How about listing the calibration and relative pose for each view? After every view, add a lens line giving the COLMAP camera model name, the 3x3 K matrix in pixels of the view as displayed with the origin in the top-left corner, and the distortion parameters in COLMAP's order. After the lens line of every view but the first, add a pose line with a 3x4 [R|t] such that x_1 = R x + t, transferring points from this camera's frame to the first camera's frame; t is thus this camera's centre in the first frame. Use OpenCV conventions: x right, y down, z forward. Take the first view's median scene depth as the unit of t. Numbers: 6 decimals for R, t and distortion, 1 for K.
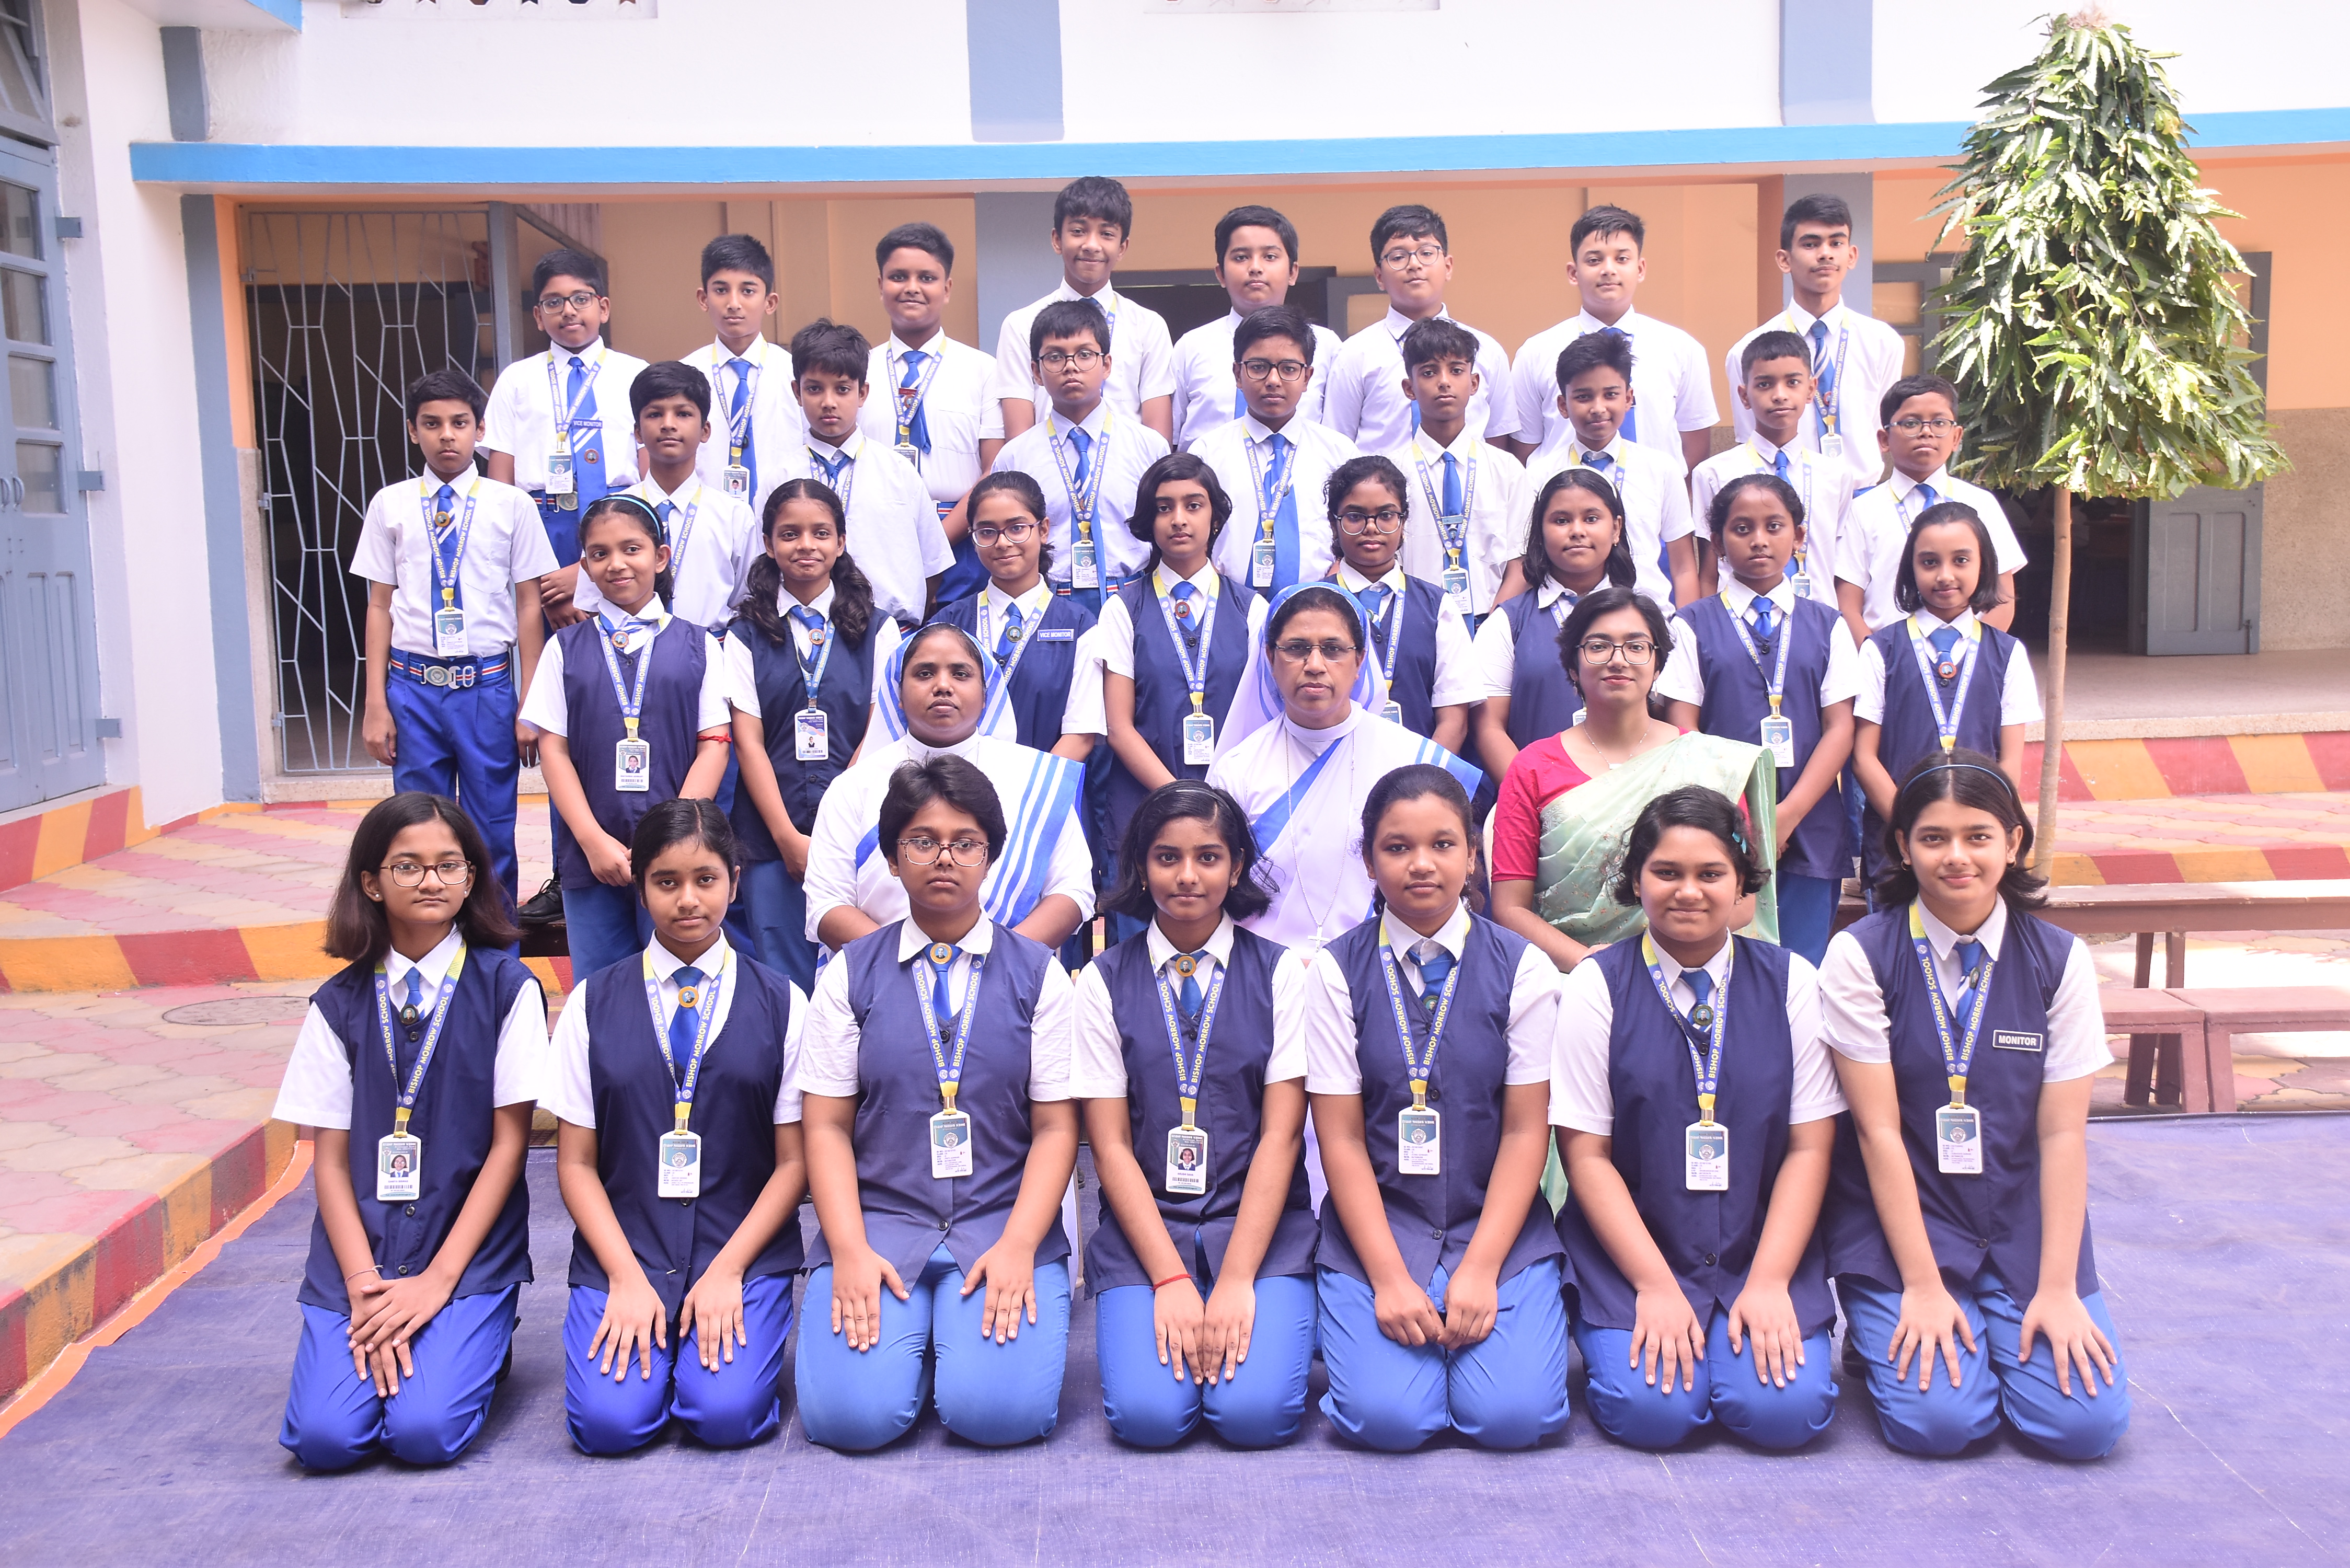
lens RADIAL K [[2699.8, 0, 1183.5], [0, 2699.8, 799.0], [0, 0, 1]] dist [0.156883, 0.000000]
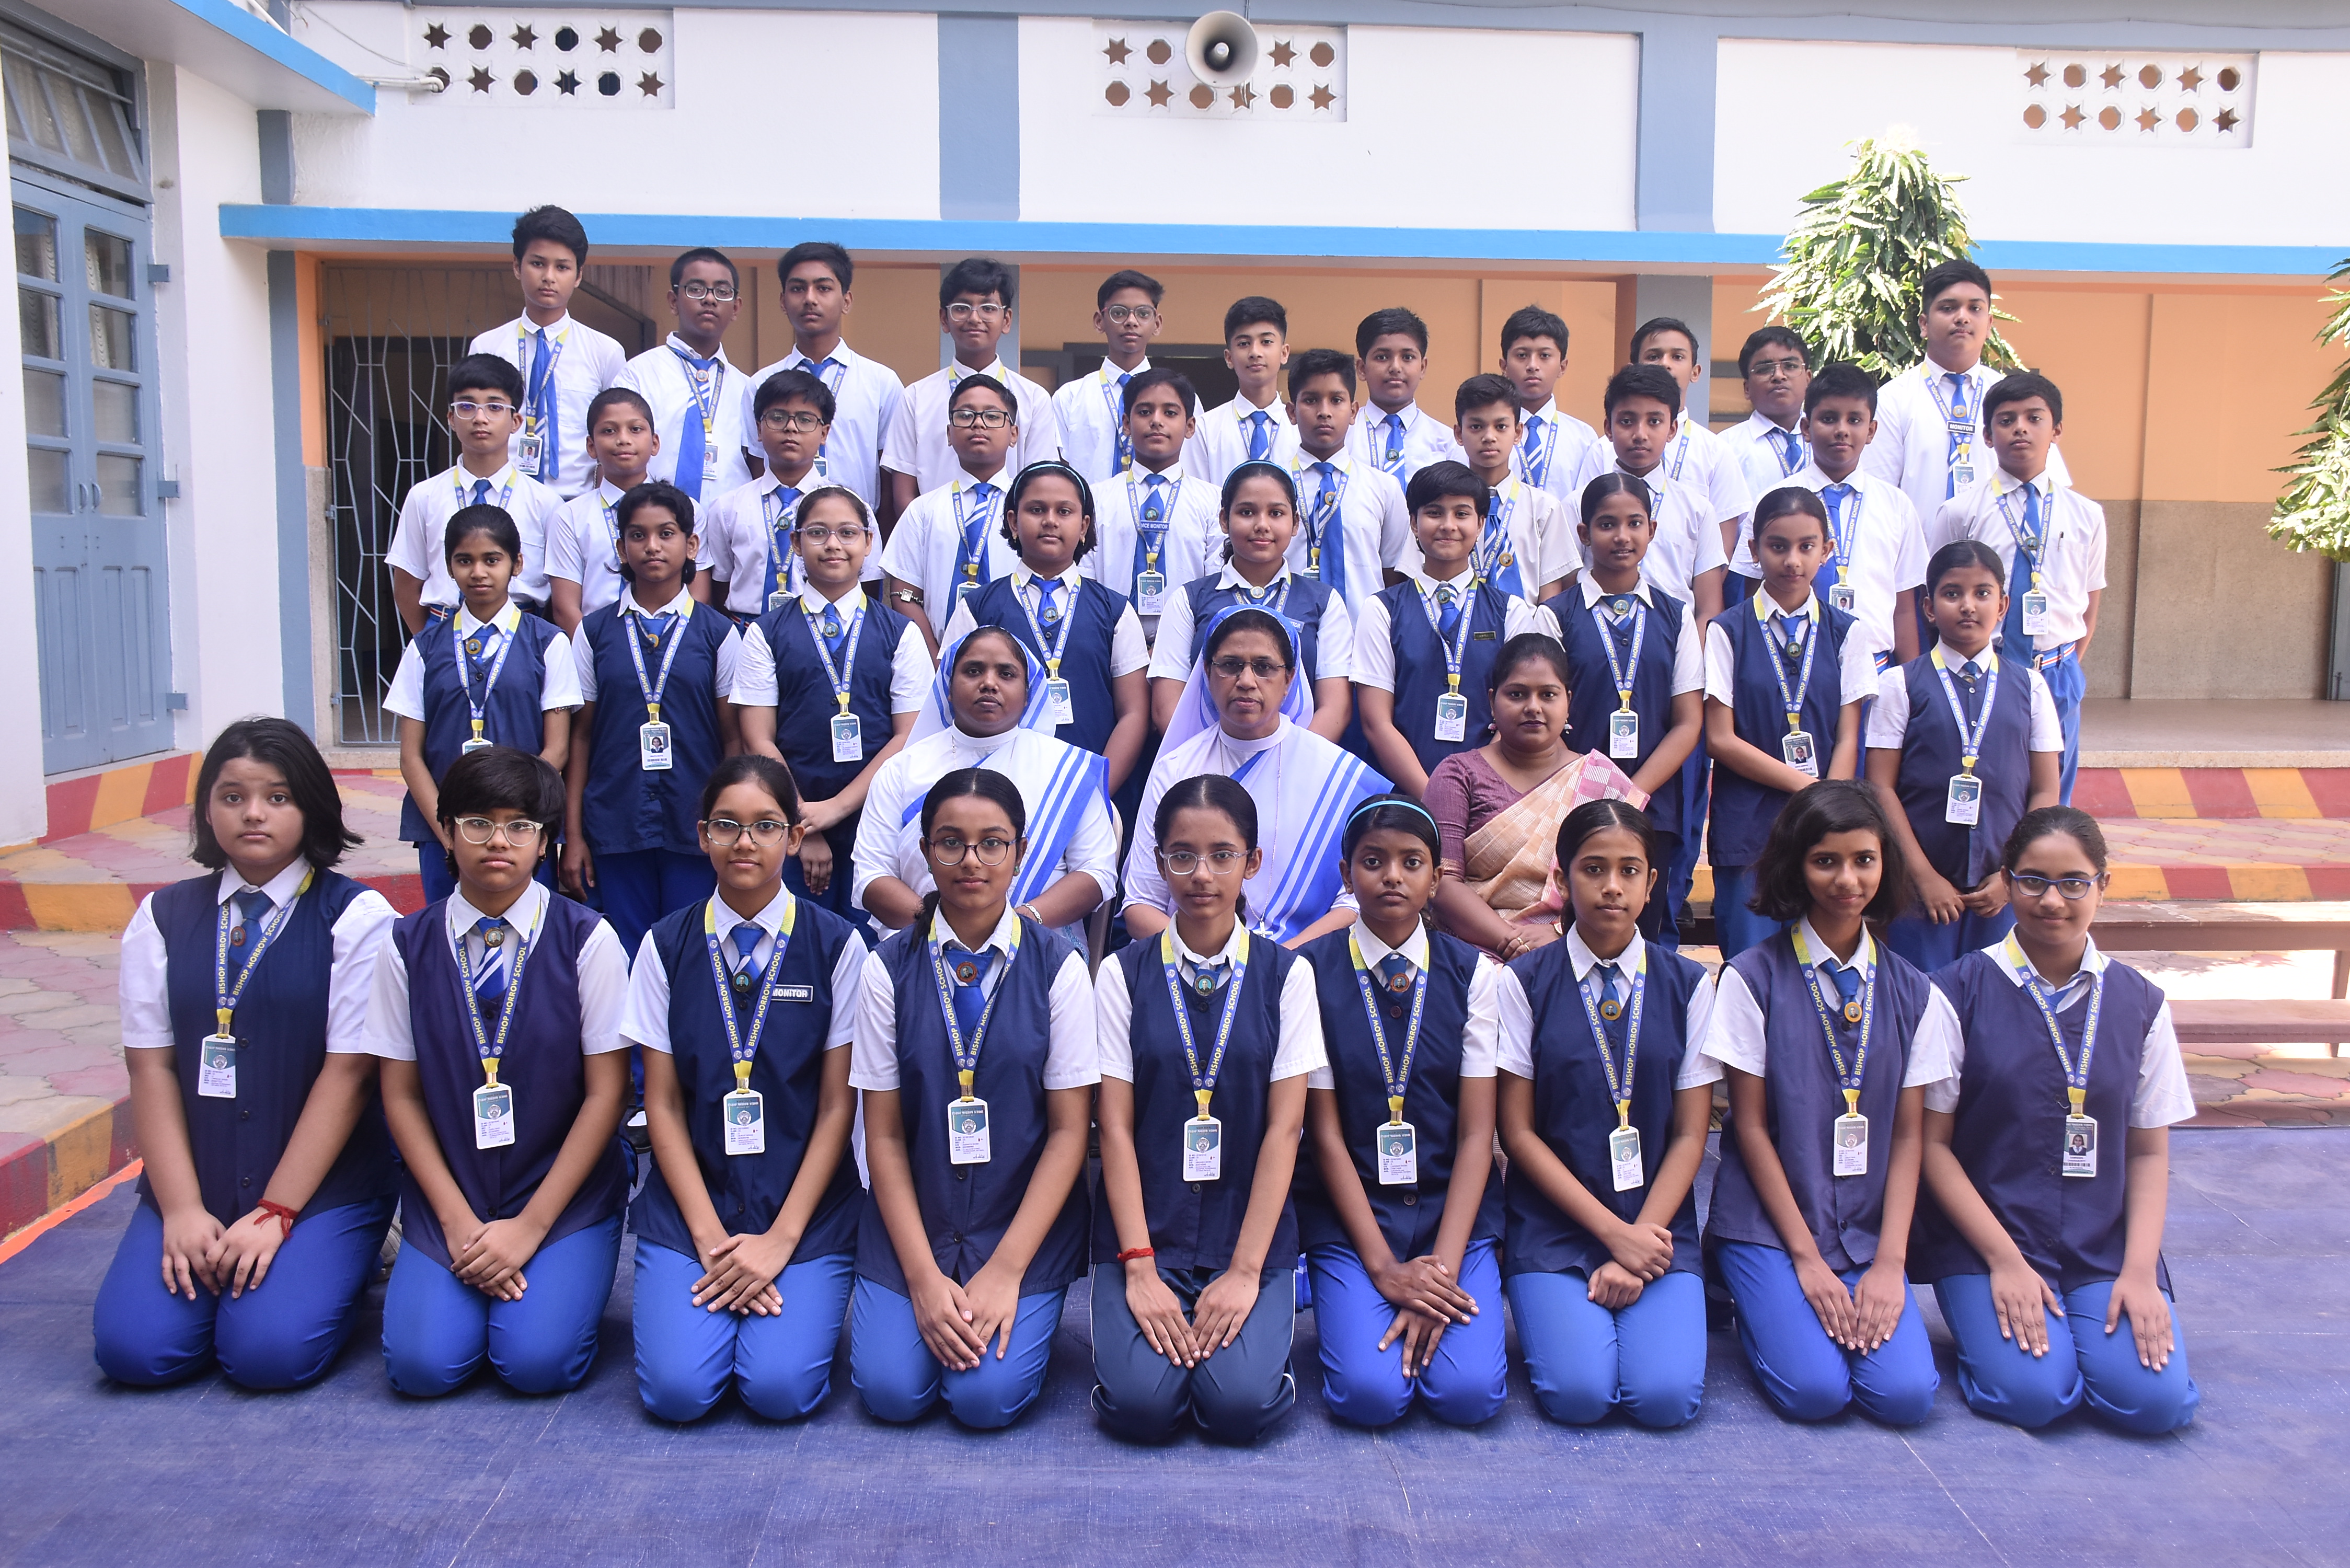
lens RADIAL K [[2118.0, 0, 1174.8], [0, 2118.0, 773.0], [0, 0, 1]] dist [0.009900, 0.013123]
pose [[0.999336, 0.034822, -0.010730, 0.048602], [-0.034866, 0.999385, -0.003855, -0.007393], [0.010589, 0.004226, 0.999935, 0.121951]]
